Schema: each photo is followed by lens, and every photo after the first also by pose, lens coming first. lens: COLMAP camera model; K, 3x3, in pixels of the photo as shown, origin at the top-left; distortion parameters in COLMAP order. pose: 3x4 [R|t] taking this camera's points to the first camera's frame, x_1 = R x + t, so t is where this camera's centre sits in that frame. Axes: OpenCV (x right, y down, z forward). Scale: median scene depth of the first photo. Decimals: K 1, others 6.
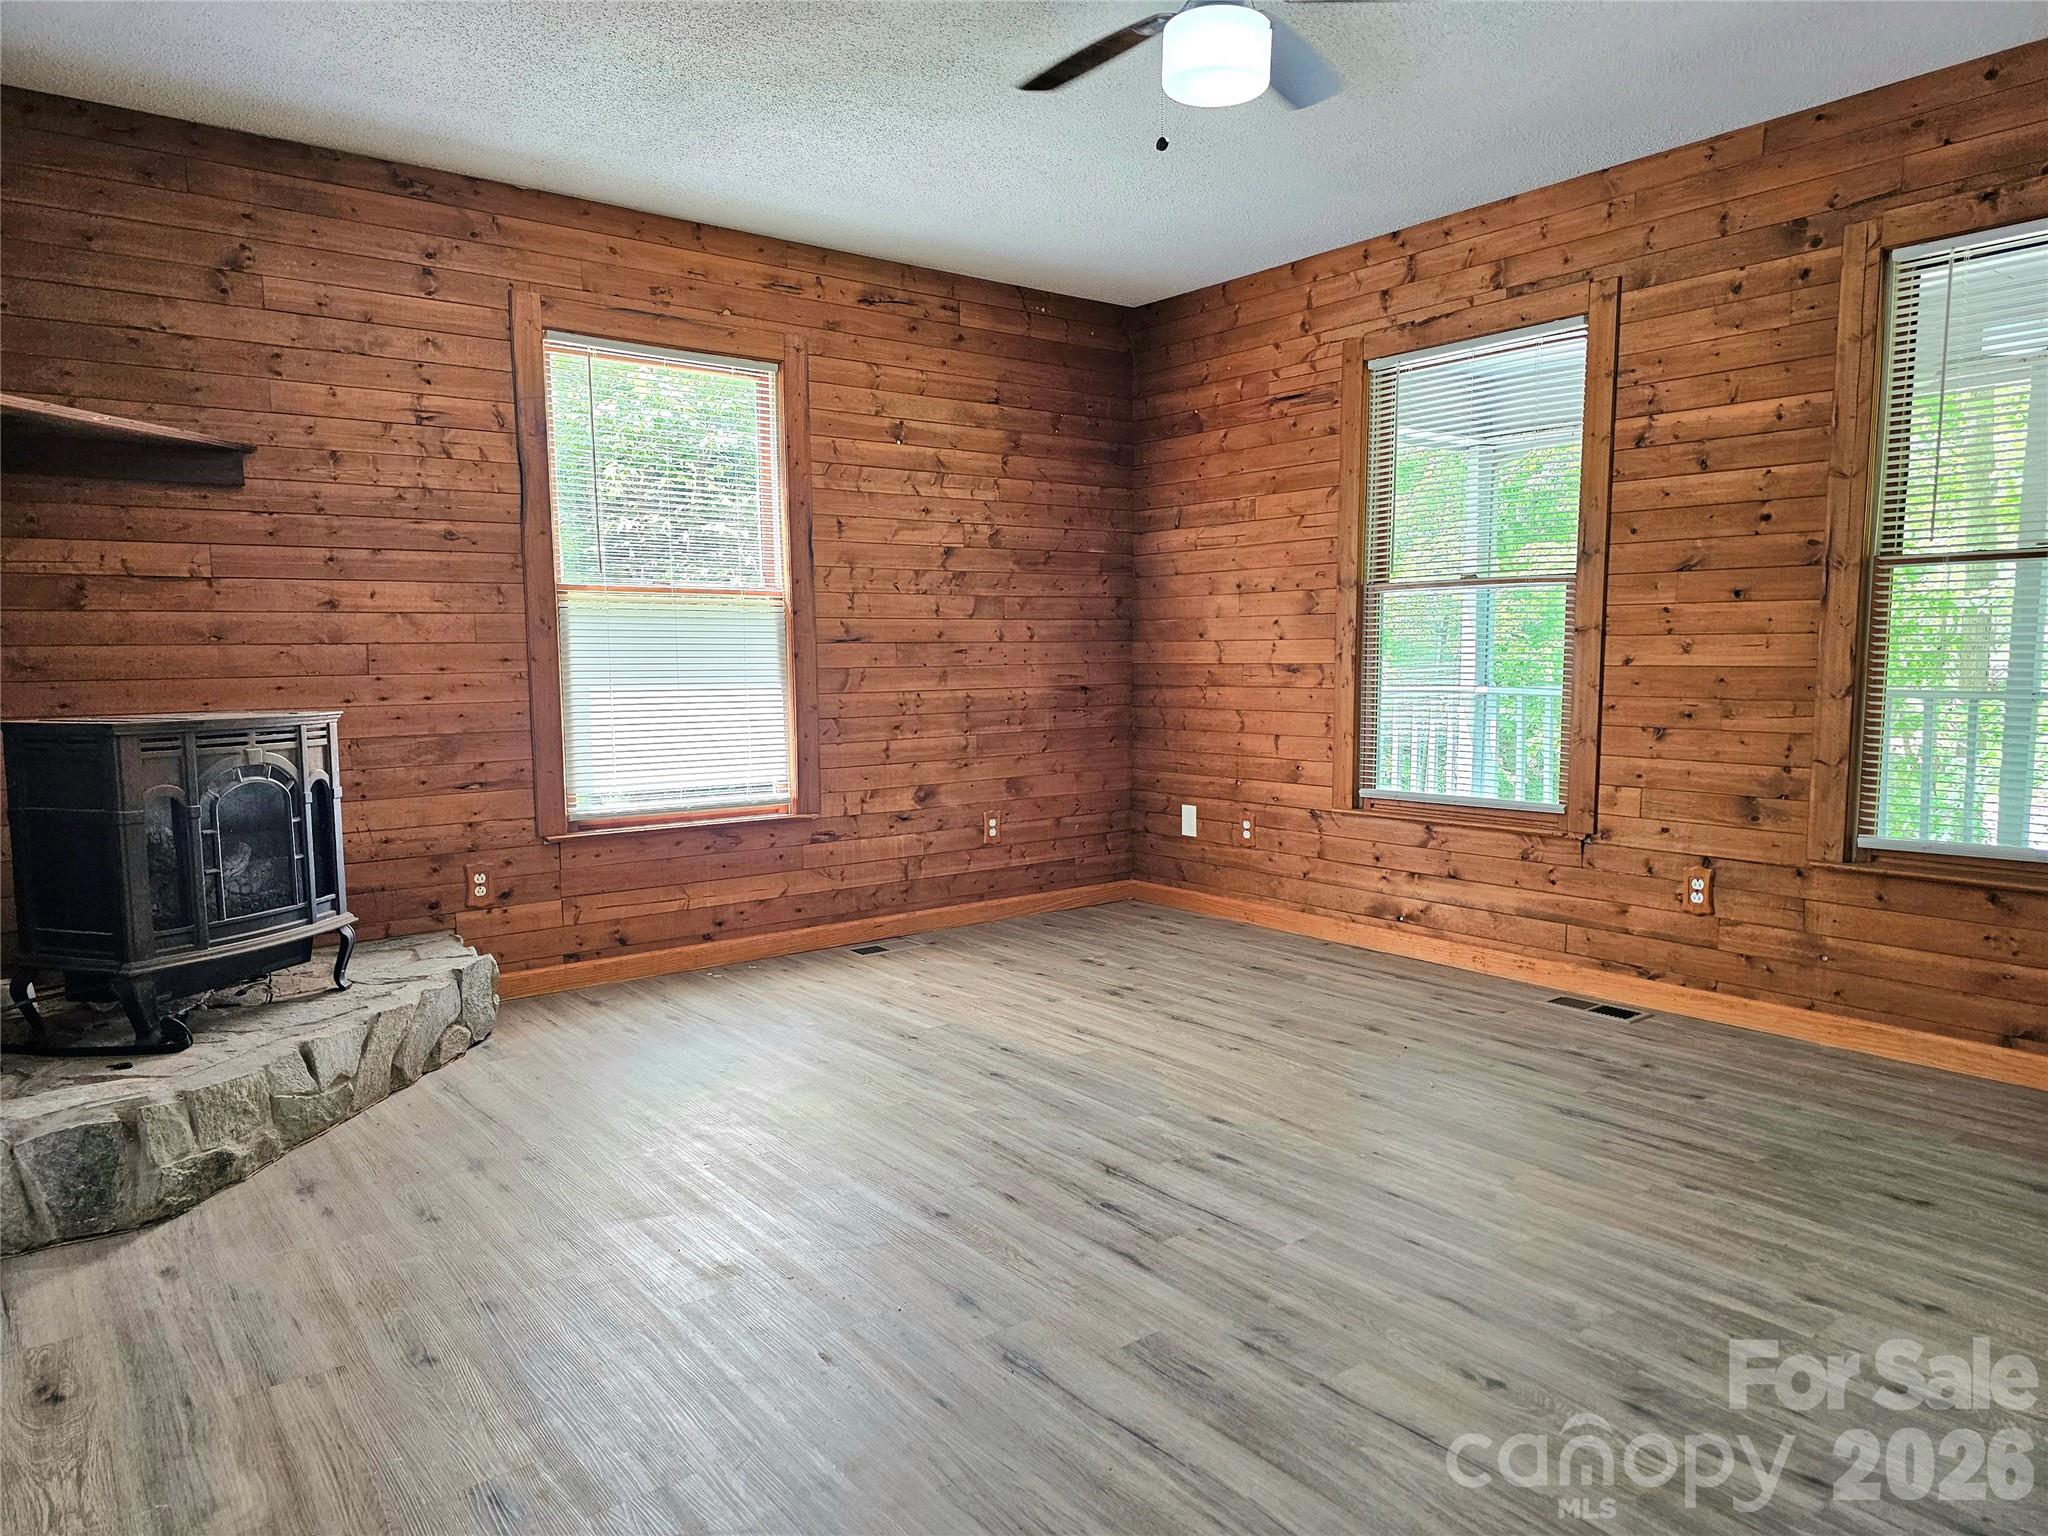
lens RADIAL K [[1362.6, 0, 1007.4], [0, 1362.6, 785.9], [0, 0, 1]] dist [0.068297, -0.053464]
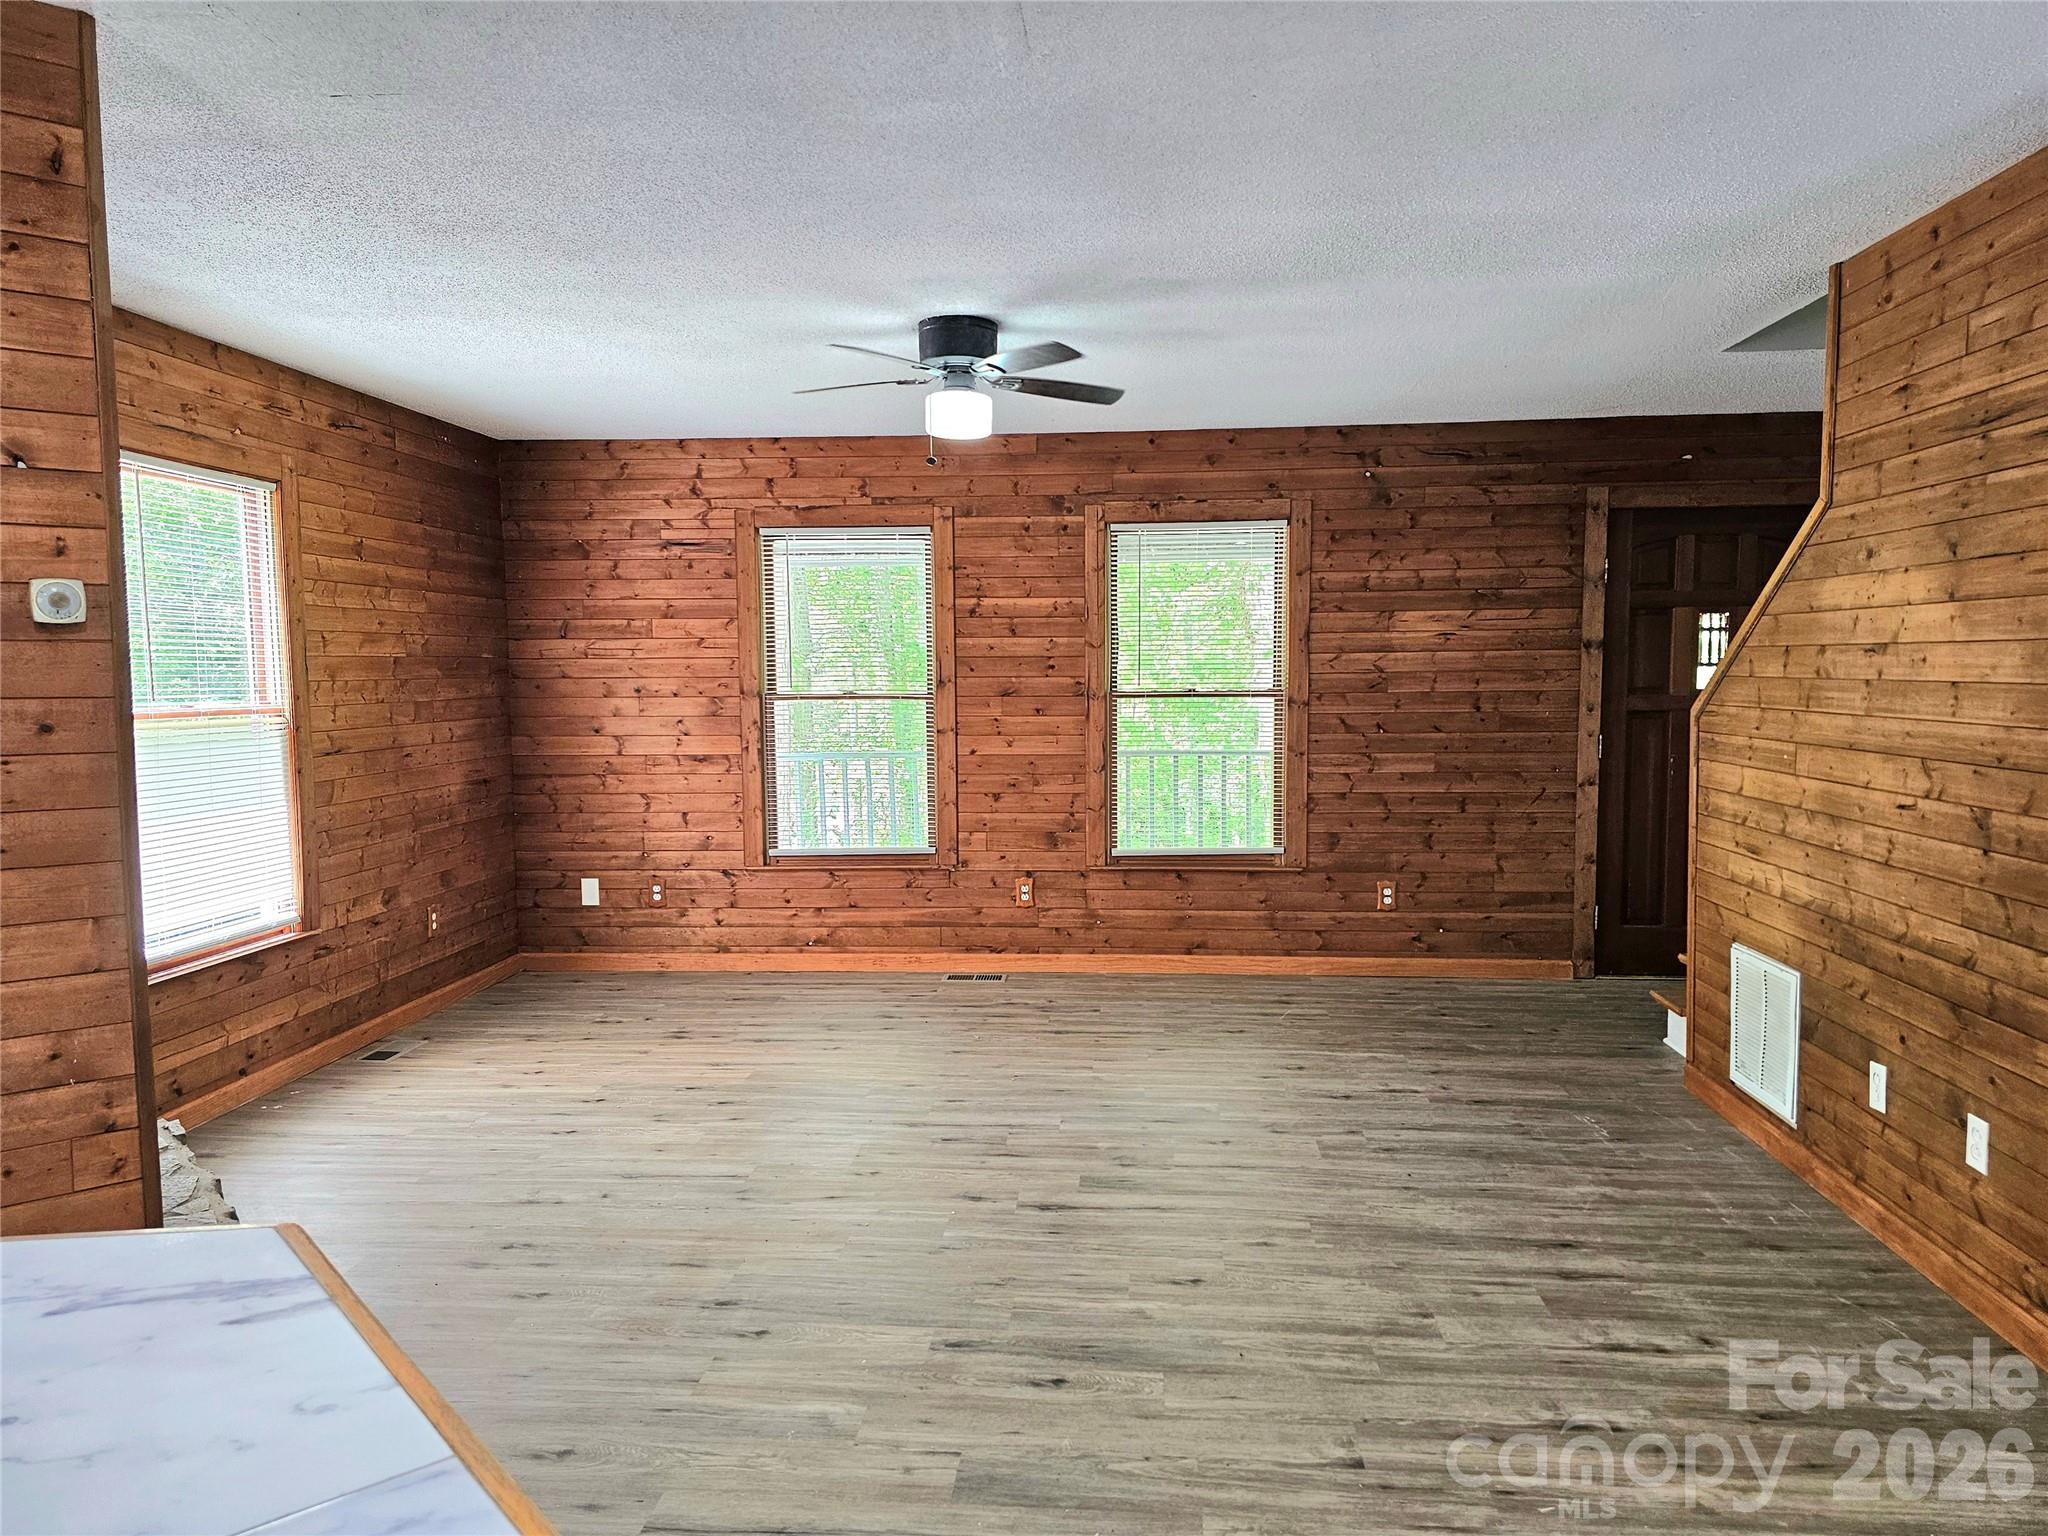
lens RADIAL K [[1362.6, 0, 1038.5], [0, 1362.6, 765.9], [0, 0, 1]] dist [0.068297, -0.053464]
pose [[0.669142, -0.051892, 0.741321, -0.637075], [0.079940, 0.996797, -0.002381, -0.064390], [-0.738823, 0.060854, 0.671147, -0.083401]]
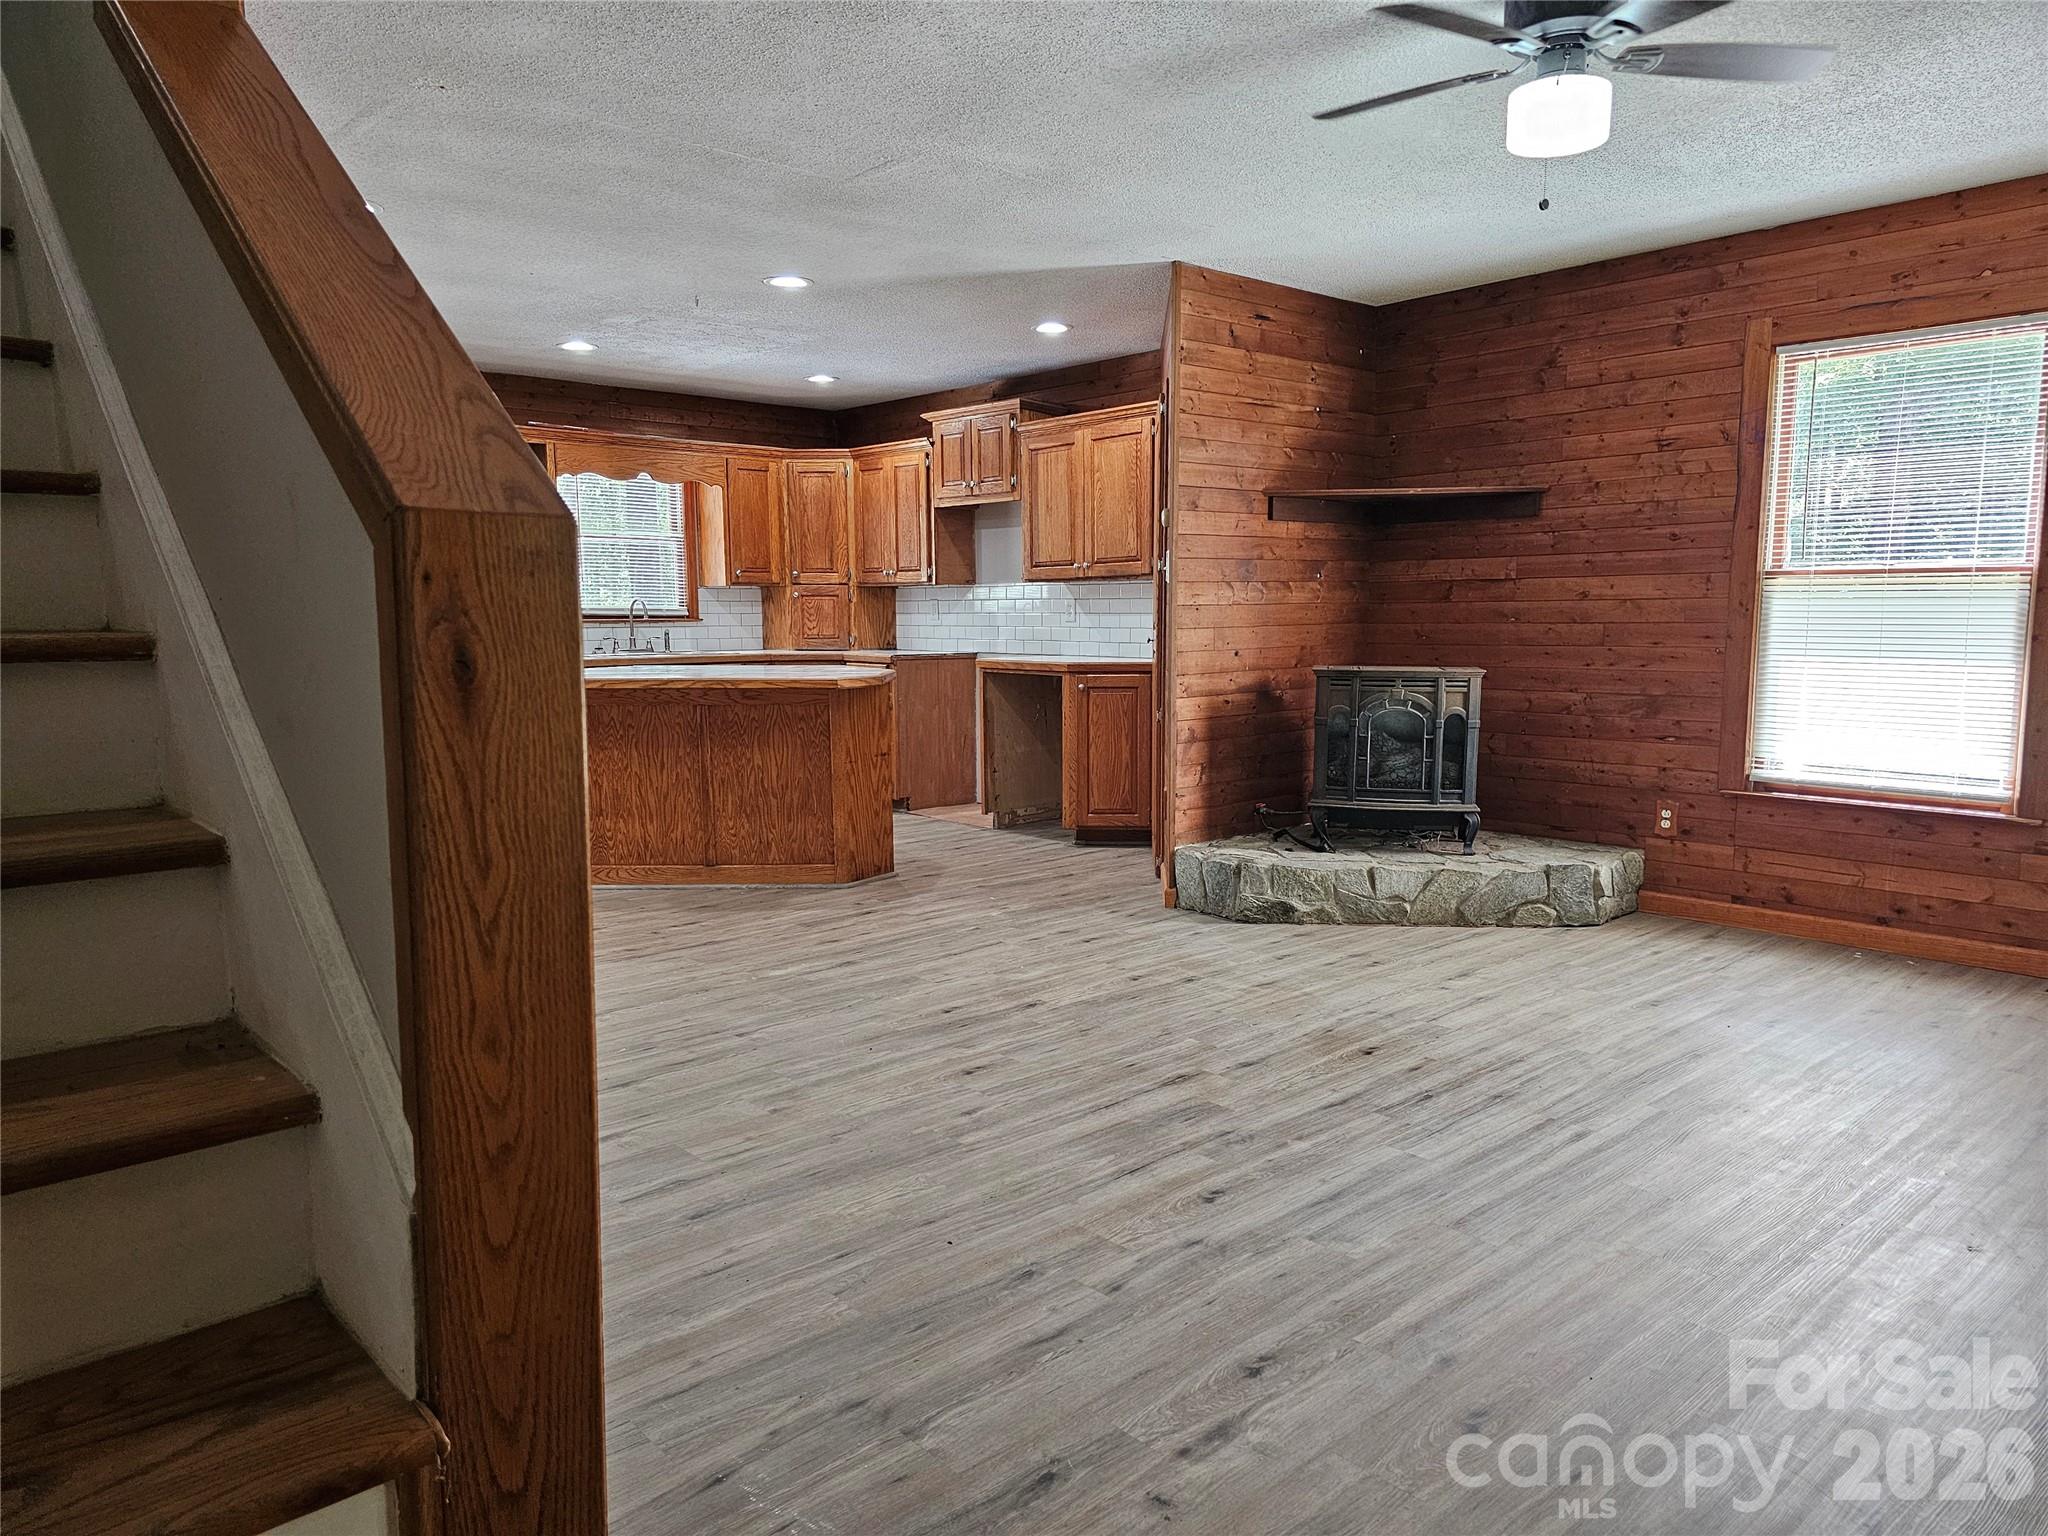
lens RADIAL K [[1362.6, 0, 1065.6], [0, 1362.6, 783.2], [0, 0, 1]] dist [0.068297, -0.053464]
pose [[0.096059, 0.136530, -0.985968, 0.807200], [-0.099054, 0.986942, 0.127015, -0.065617], [0.990435, 0.085463, 0.108328, 0.338880]]
